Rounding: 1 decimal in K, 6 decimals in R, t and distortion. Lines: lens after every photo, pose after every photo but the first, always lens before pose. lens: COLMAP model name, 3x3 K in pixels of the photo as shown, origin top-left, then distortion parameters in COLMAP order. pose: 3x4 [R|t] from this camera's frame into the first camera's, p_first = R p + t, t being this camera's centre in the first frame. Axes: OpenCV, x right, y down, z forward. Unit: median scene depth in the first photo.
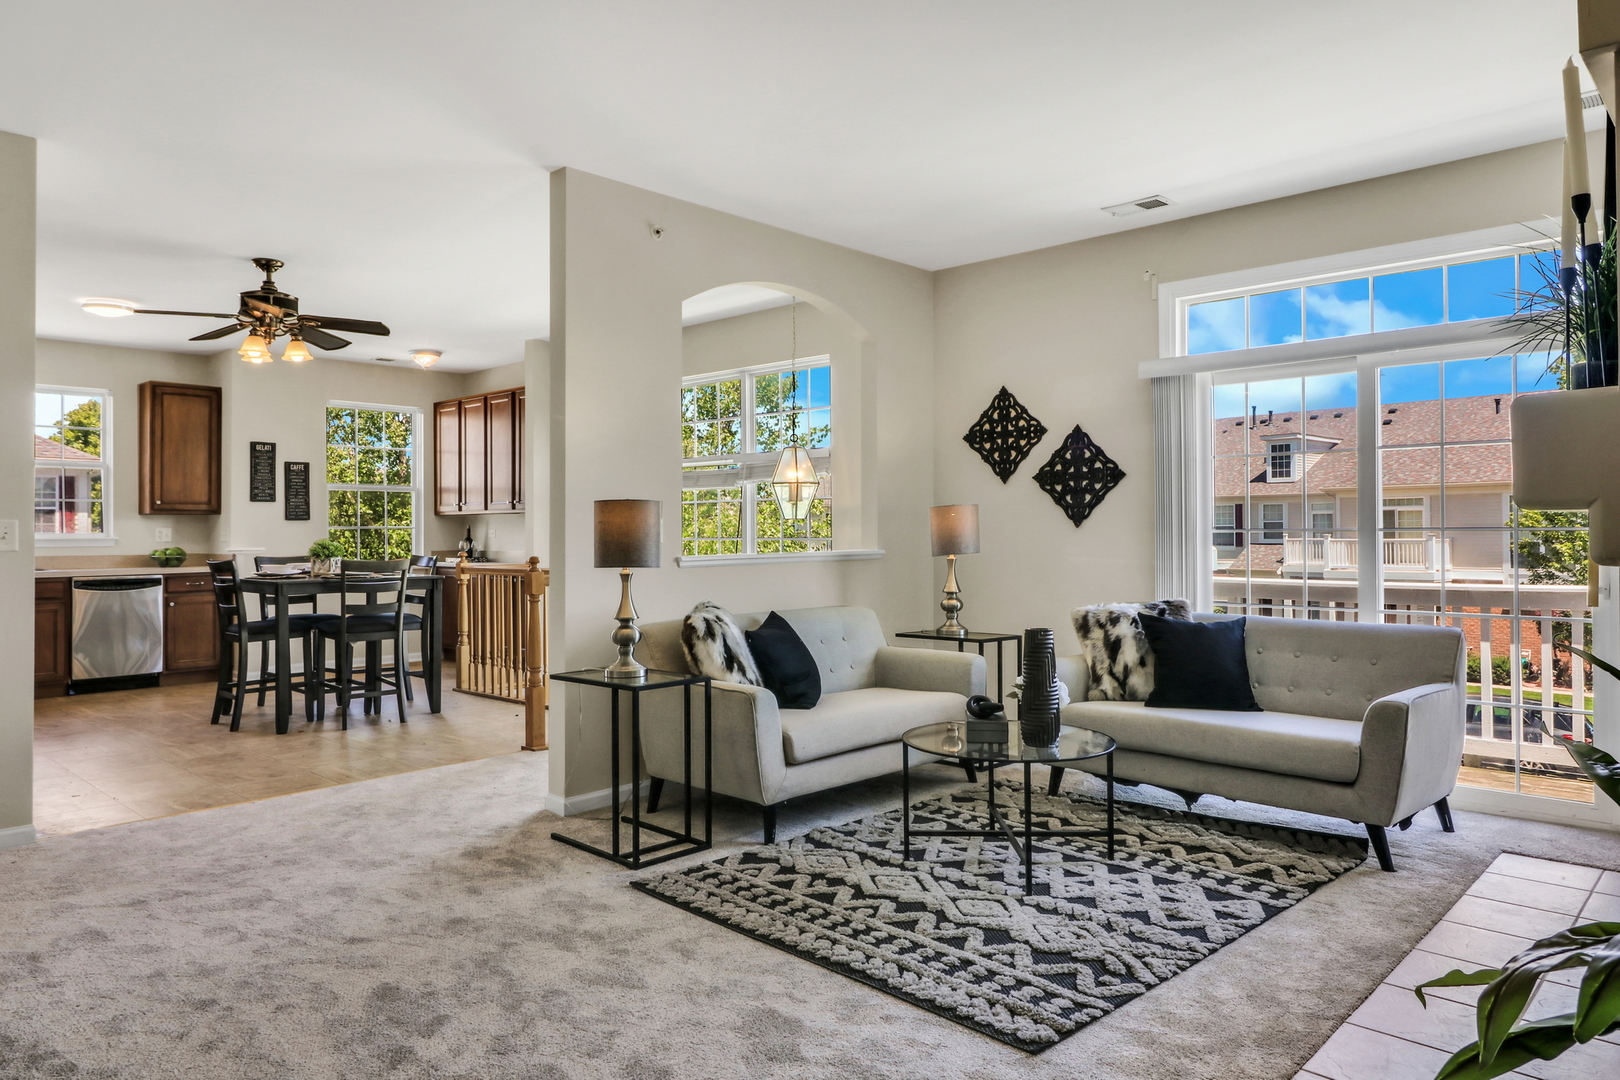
lens RADIAL K [[1050.5, 0, 798.7], [0, 1050.5, 533.9], [0, 0, 1]] dist [-0.000645, 0.000437]
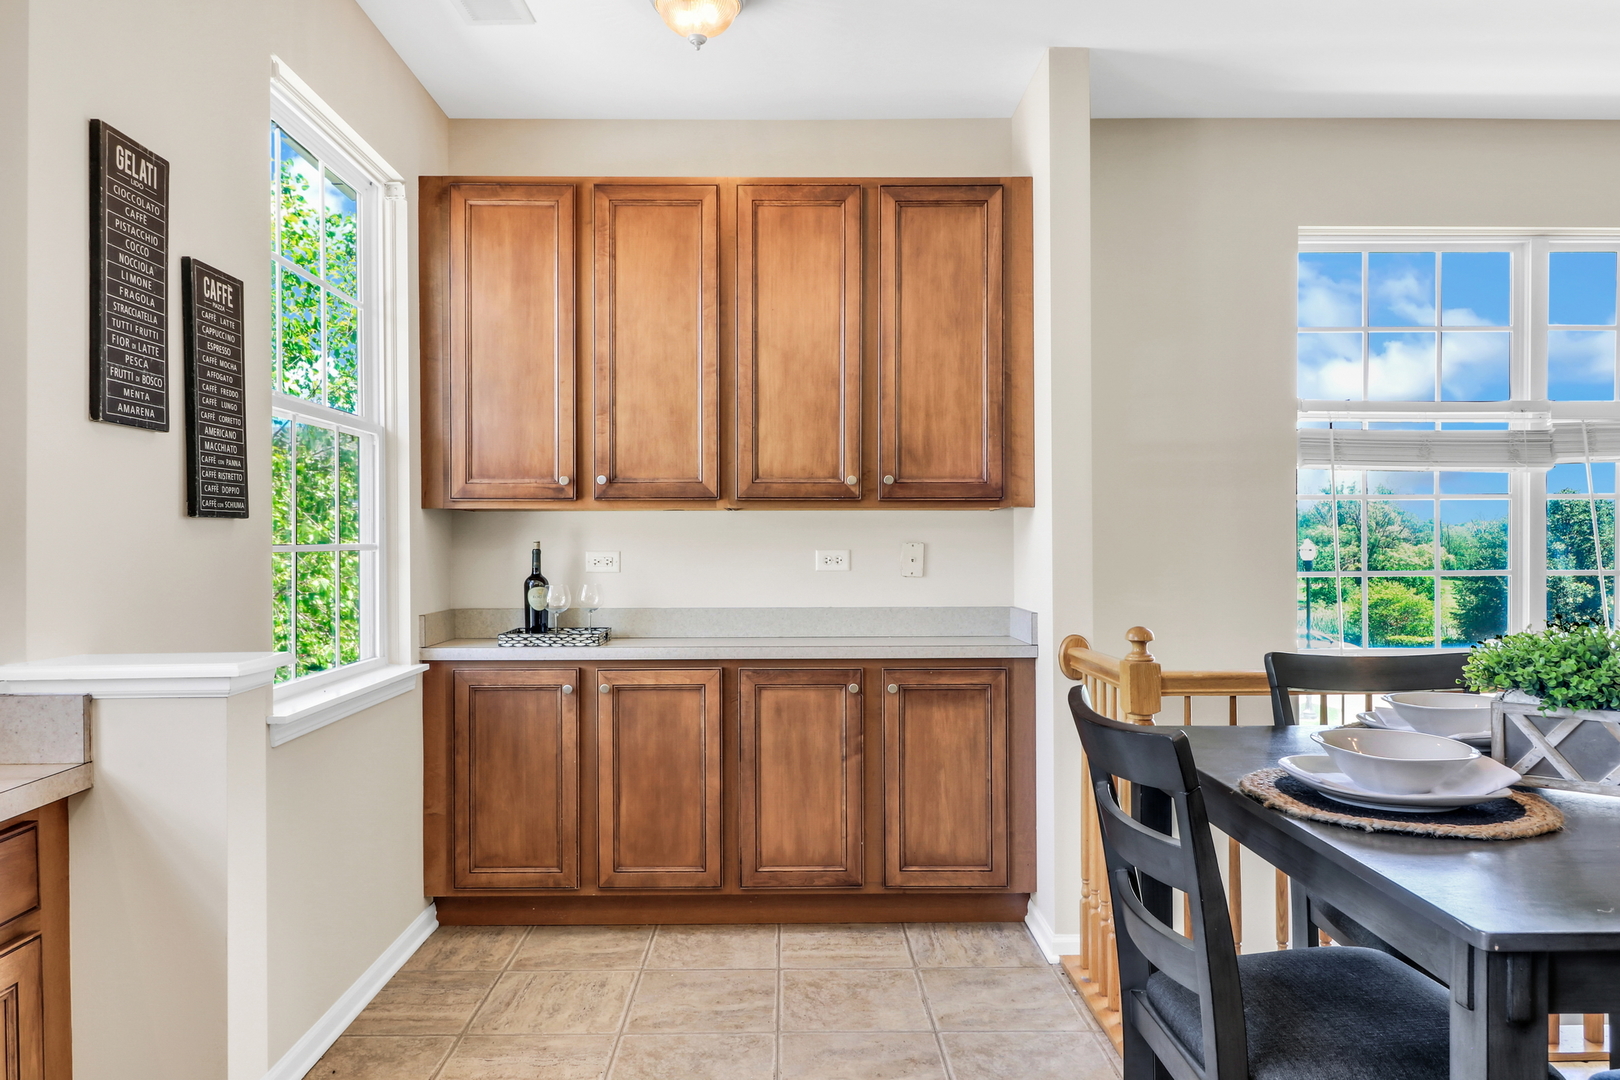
lens RADIAL K [[1061.6, 0, 789.9], [0, 1061.6, 546.6], [0, 0, 1]] dist [0.005205, -0.001809]
pose [[0.716104, -0.001046, 0.697993, -0.621287], [-0.000866, 0.999997, 0.002388, -0.008574], [-0.697993, -0.002314, 0.716101, 0.836210]]
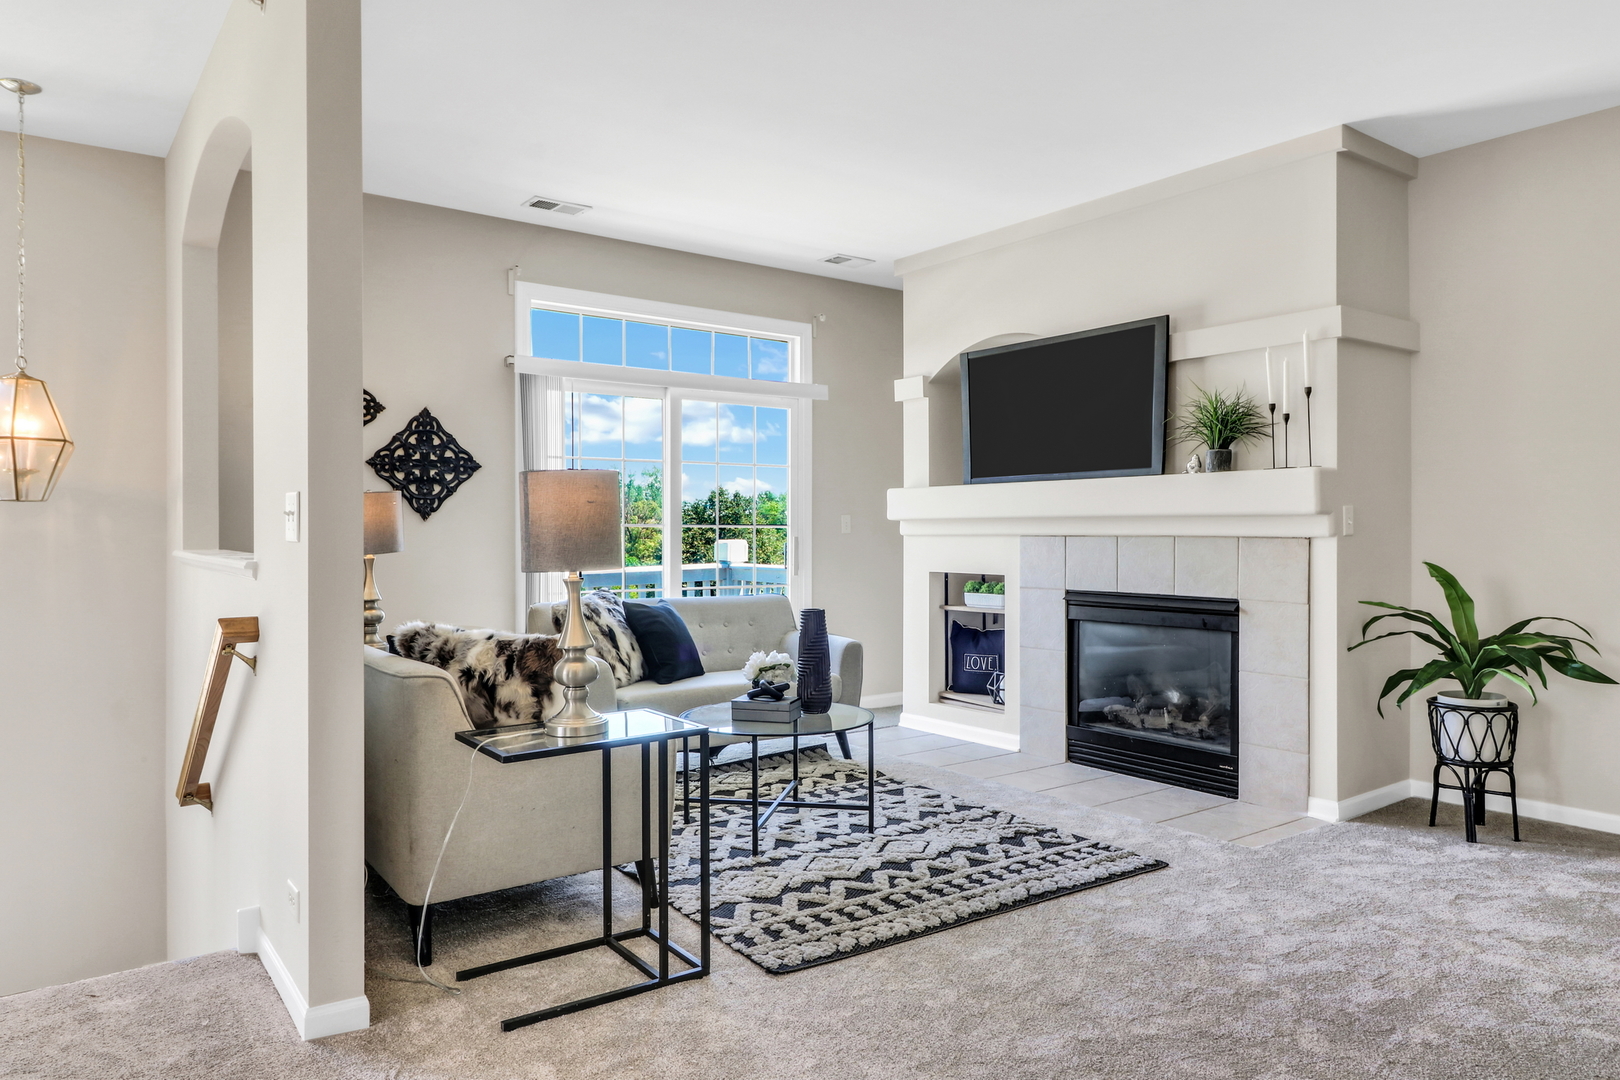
lens RADIAL K [[1050.5, 0, 798.7], [0, 1050.5, 533.9], [0, 0, 1]] dist [-0.000645, 0.000437]
pose [[0.173624, 0.000839, 0.984812, -0.399609], [0.003463, 0.999993, -0.001463, 0.005139], [-0.984806, 0.003664, 0.173620, 0.370134]]
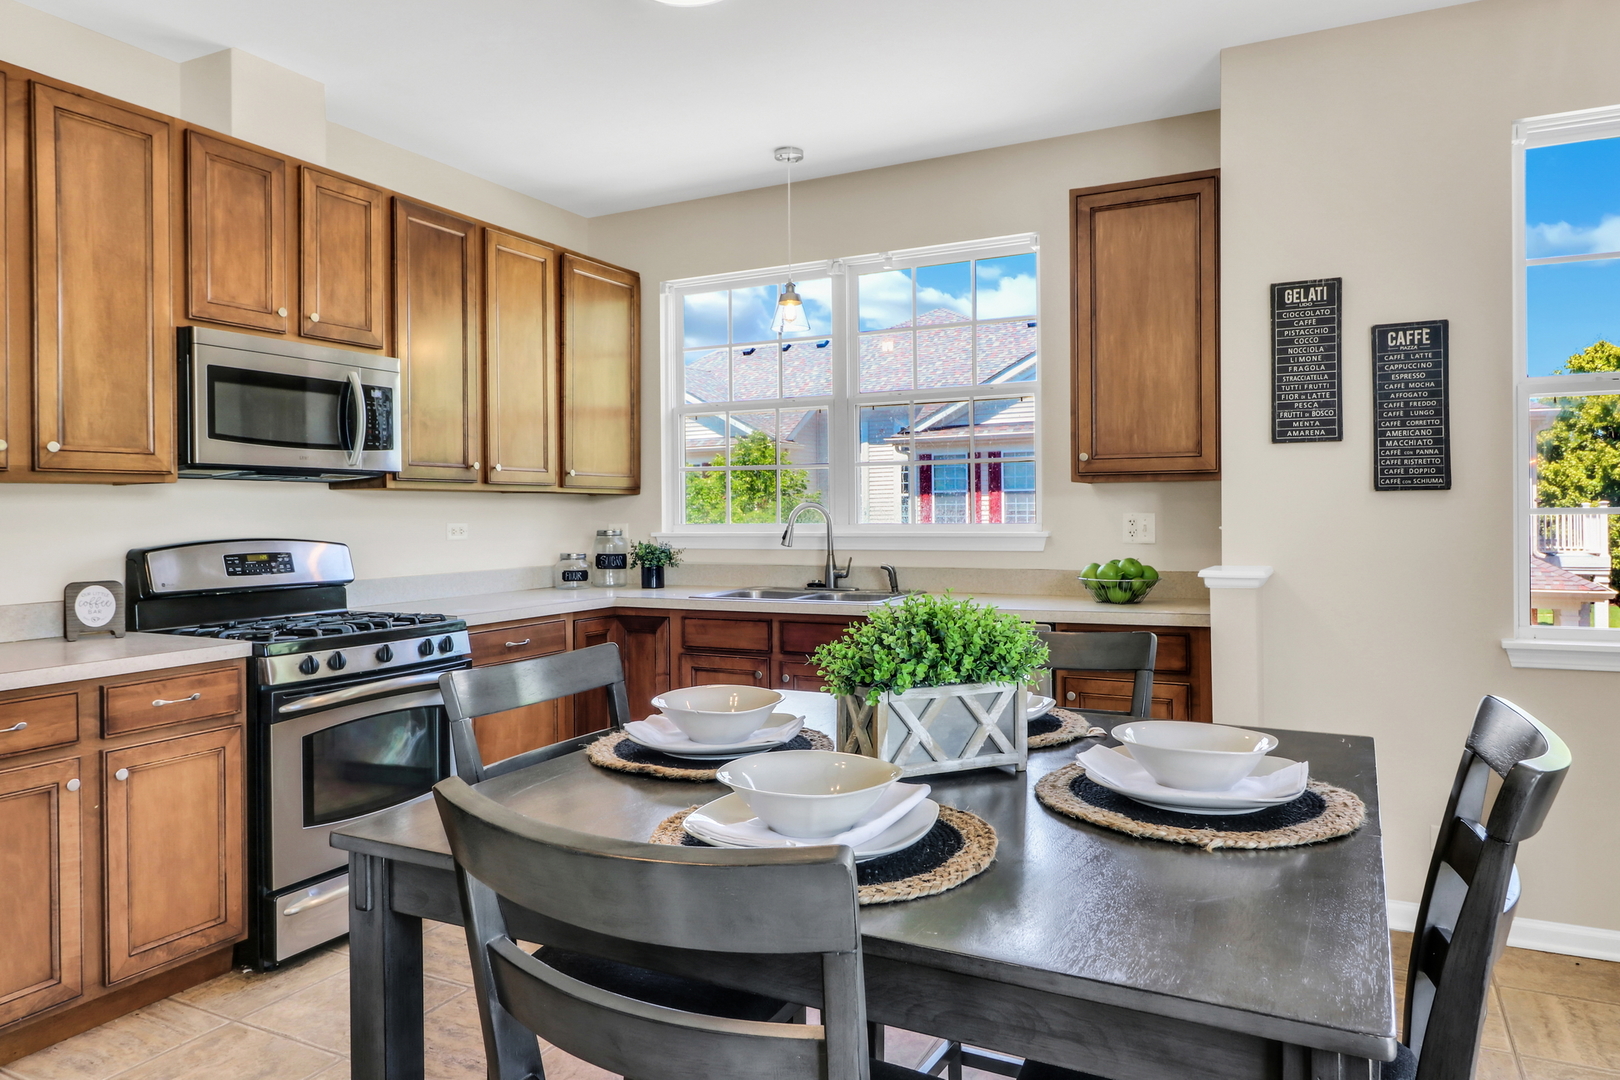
lens RADIAL K [[1058.5, 0, 802.3], [0, 1058.5, 510.8], [0, 0, 1]] dist [0.006858, -0.000418]
pose [[0.285877, 0.002518, -0.958263, -0.226388], [0.005754, 0.999974, 0.004344, -0.010513], [0.958249, -0.006756, 0.285855, 0.799455]]
